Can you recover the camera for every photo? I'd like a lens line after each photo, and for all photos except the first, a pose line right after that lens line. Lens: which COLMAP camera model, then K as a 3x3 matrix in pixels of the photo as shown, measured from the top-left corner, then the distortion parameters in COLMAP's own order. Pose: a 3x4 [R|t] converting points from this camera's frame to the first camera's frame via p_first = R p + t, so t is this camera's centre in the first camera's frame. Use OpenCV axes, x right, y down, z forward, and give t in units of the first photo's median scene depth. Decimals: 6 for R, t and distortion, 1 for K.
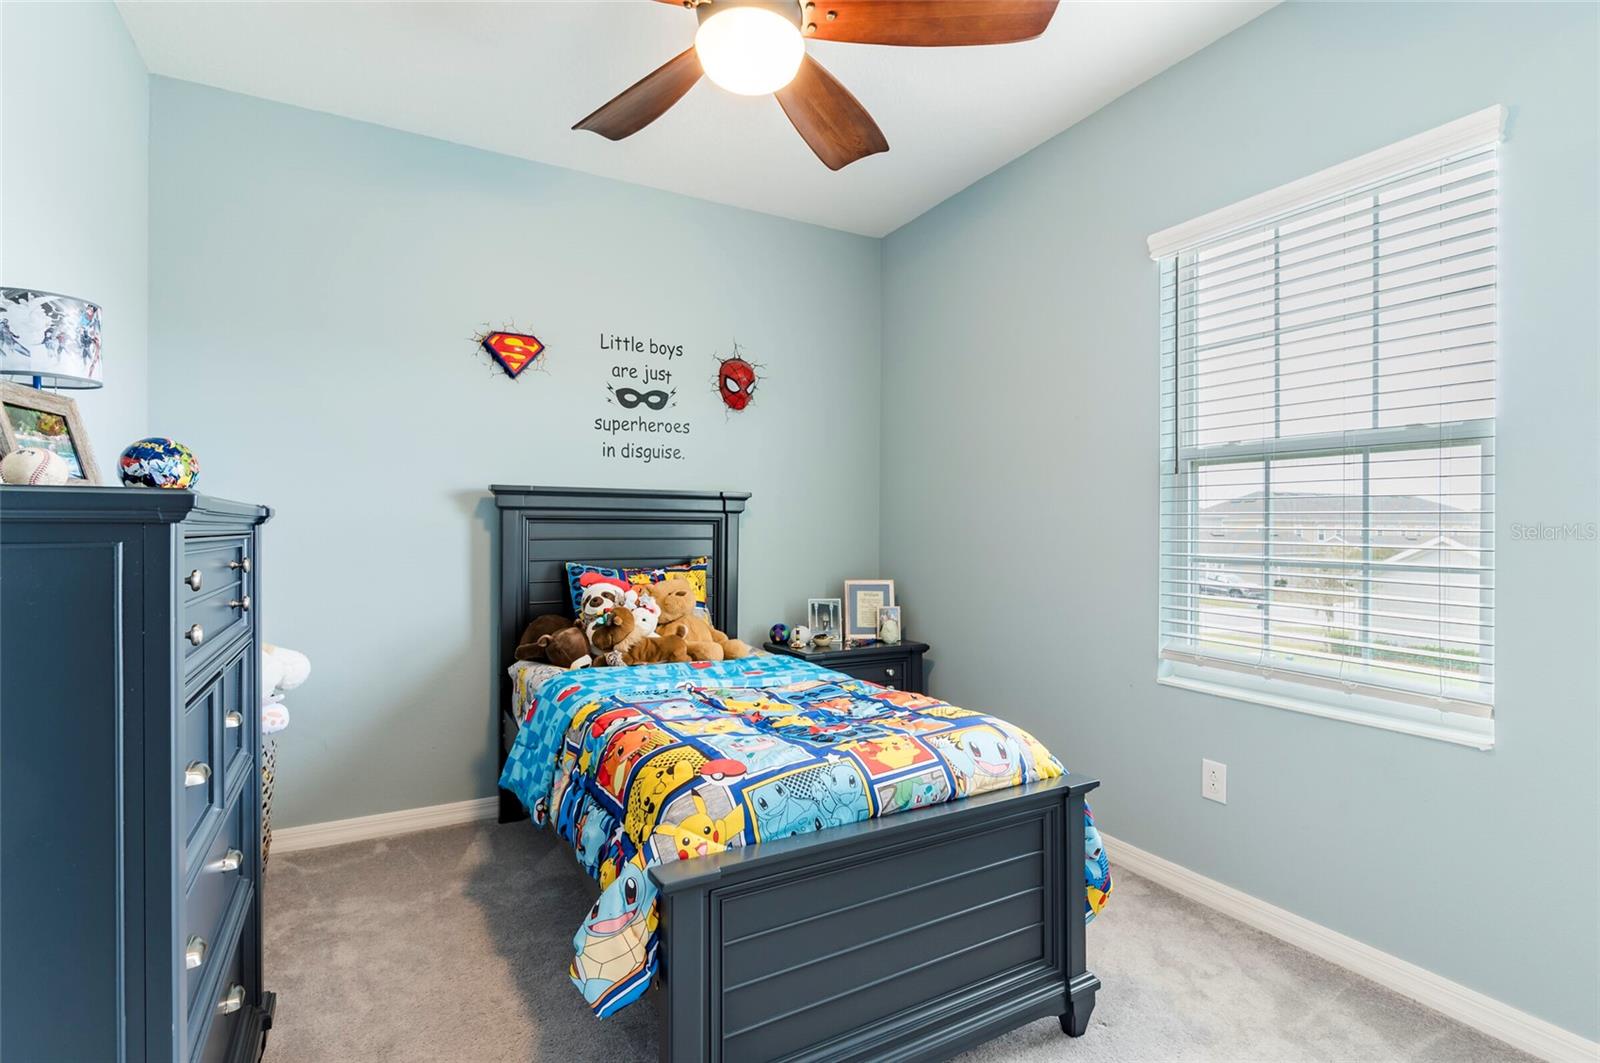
lens RADIAL K [[767.6, 0, 800.0], [0, 767.6, 531.5], [0, 0, 1]] dist [0.002058, -0.000039]
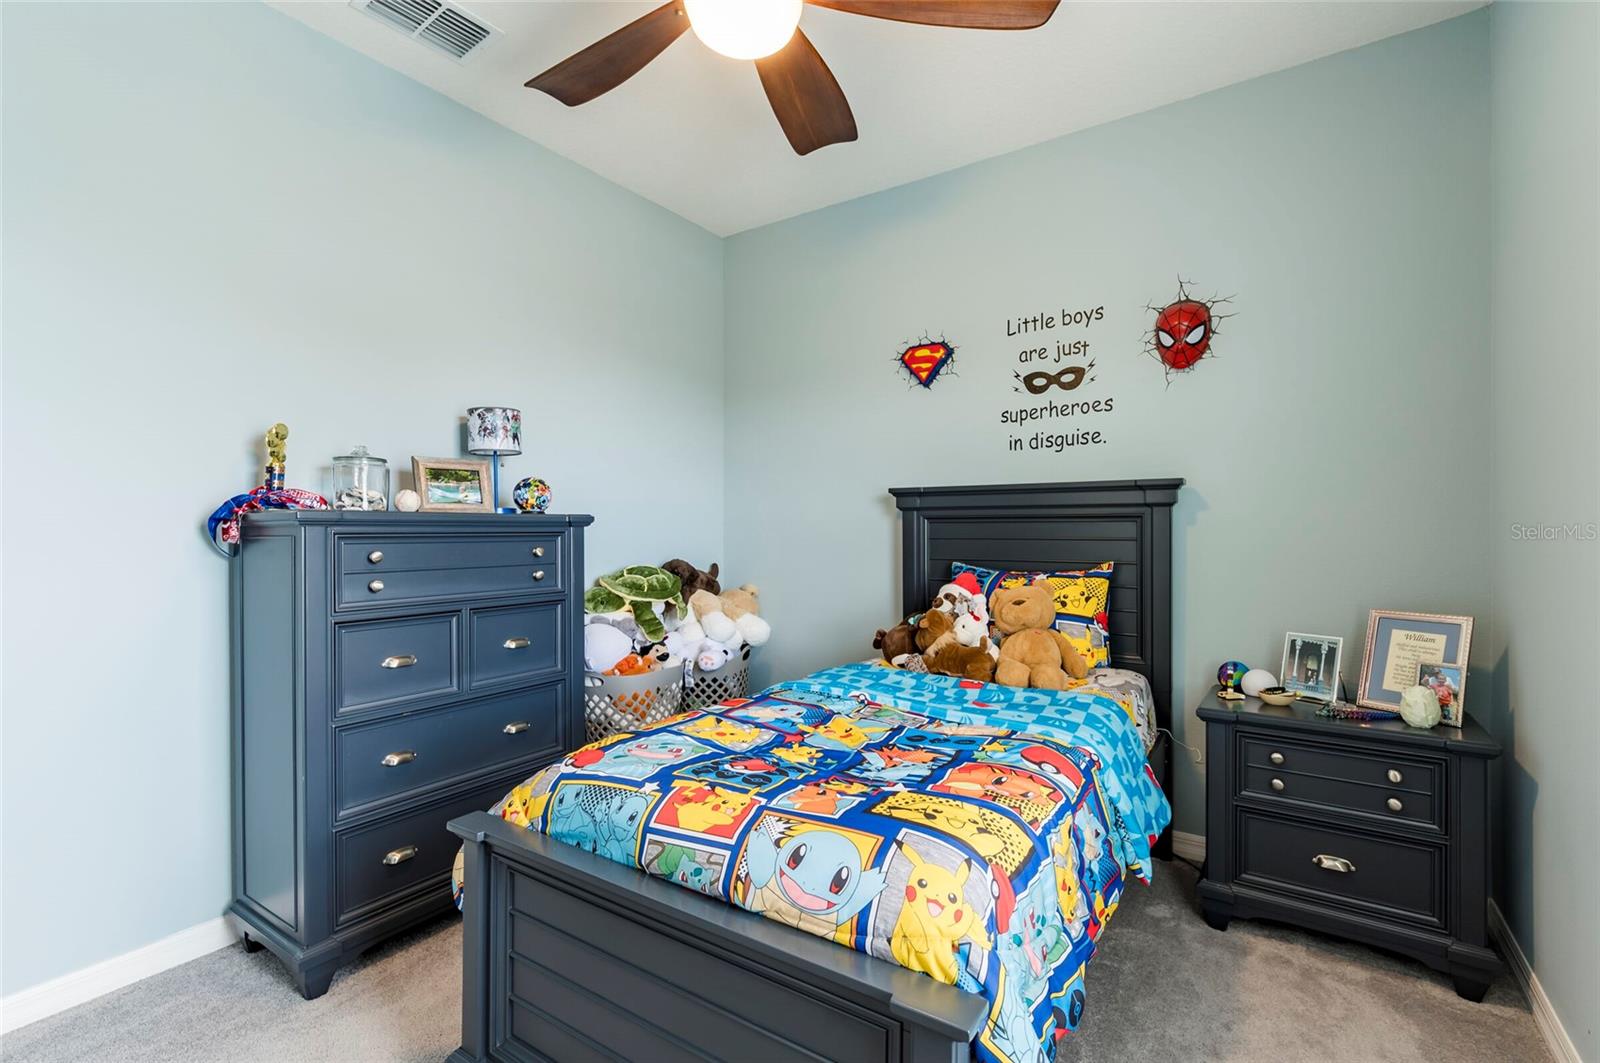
lens RADIAL K [[718.3, 0, 806.2], [0, 718.3, 531.8], [0, 0, 1]] dist [-0.003244, -0.000158]
pose [[0.445348, -0.002411, -0.895355, 0.415400], [0.001125, 0.999997, -0.002133, 0.002792], [0.895357, -0.000058, 0.445349, 0.386206]]
